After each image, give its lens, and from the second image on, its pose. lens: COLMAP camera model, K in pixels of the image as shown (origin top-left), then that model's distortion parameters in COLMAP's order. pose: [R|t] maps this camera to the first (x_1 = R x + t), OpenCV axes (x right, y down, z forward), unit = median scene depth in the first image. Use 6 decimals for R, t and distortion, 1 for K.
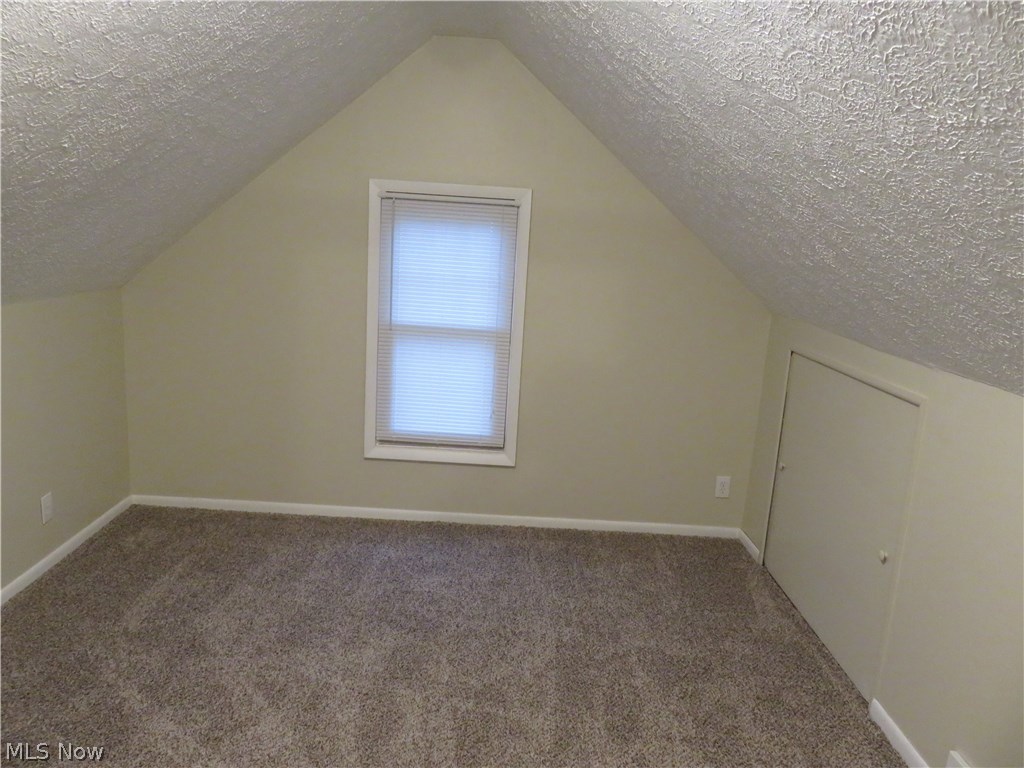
lens RADIAL K [[763.9, 0, 511.1], [0, 763.9, 385.5], [0, 0, 1]] dist [-0.000757, -0.011268]
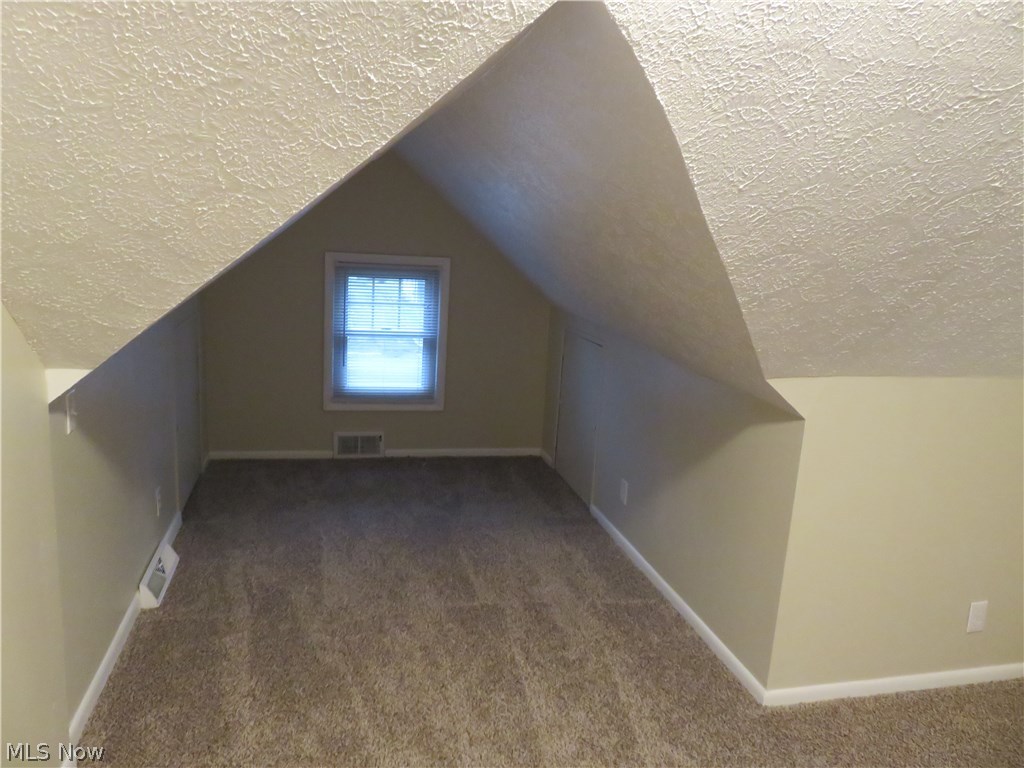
lens RADIAL K [[763.9, 0, 511.6], [0, 763.9, 382.8], [0, 0, 1]] dist [-0.000757, -0.011268]
pose [[0.219385, 0.146443, -0.964585, 0.091228], [-0.239321, 0.966542, 0.092309, -0.071949], [0.945831, 0.210595, 0.247092, 0.381183]]
